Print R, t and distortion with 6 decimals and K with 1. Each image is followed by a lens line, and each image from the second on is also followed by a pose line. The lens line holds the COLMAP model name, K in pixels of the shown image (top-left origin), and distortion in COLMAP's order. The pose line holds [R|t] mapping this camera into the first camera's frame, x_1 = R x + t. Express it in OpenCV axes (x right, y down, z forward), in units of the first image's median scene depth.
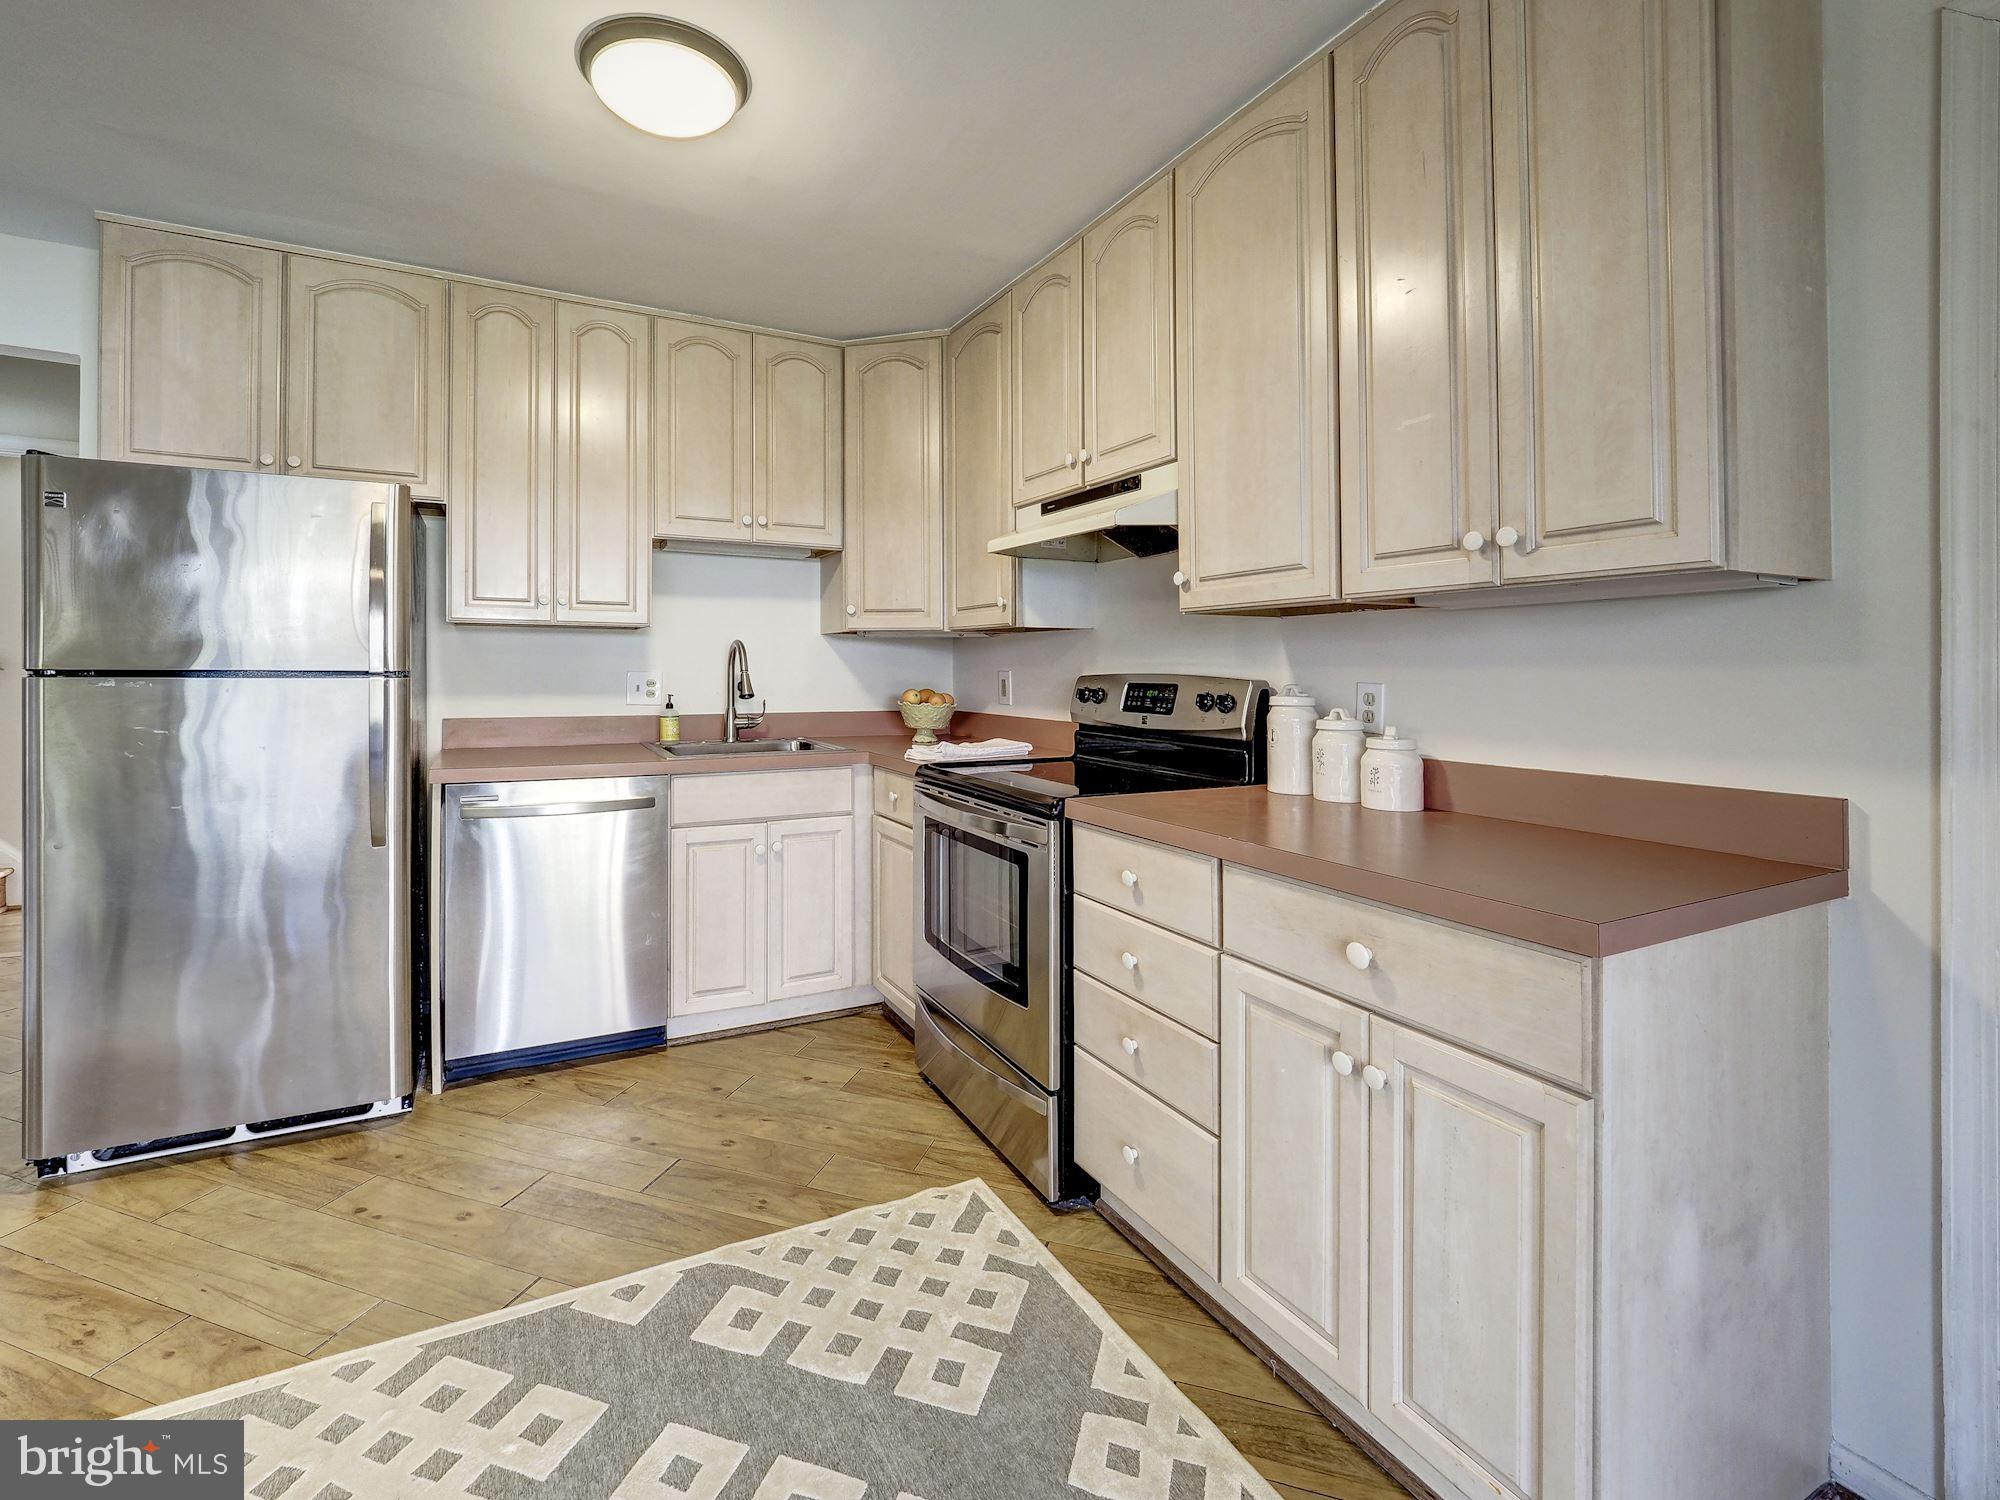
lens RADIAL K [[865.3, 0, 970.4], [0, 865.3, 673.7], [0, 0, 1]] dist [-0.008319, 0.000934]
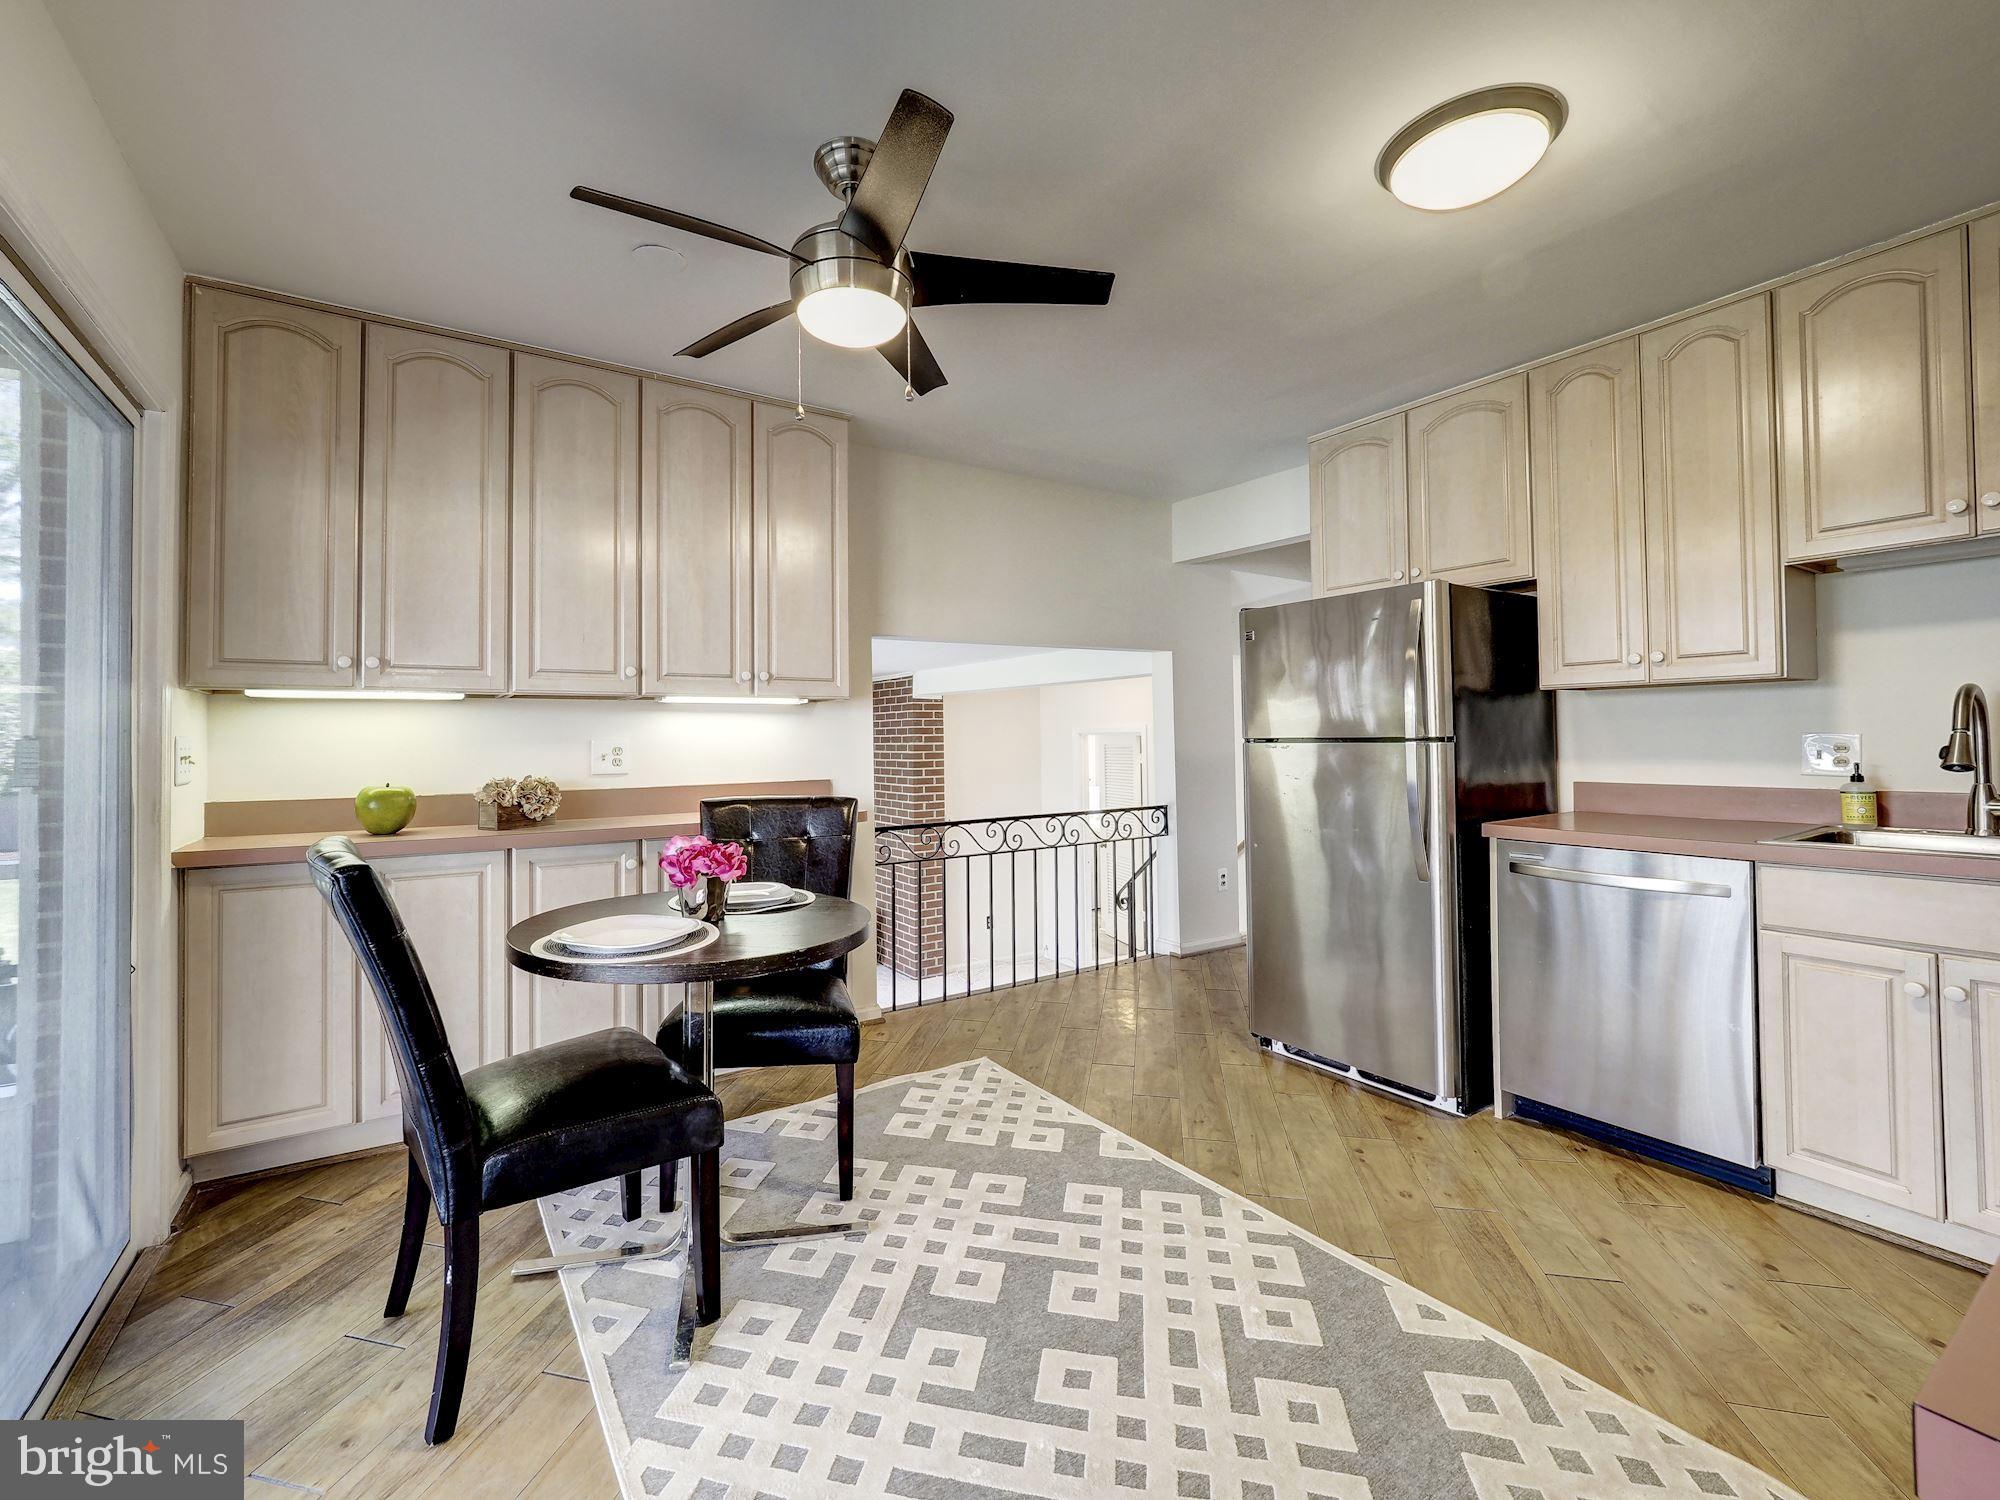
lens RADIAL K [[865.3, 0, 996.7], [0, 865.3, 738.0], [0, 0, 1]] dist [-0.008319, 0.000934]
pose [[0.151762, -0.006624, -0.988395, 0.418203], [0.010167, 0.999935, -0.005140, -0.002081], [0.988365, -0.009269, 0.151820, 0.216094]]
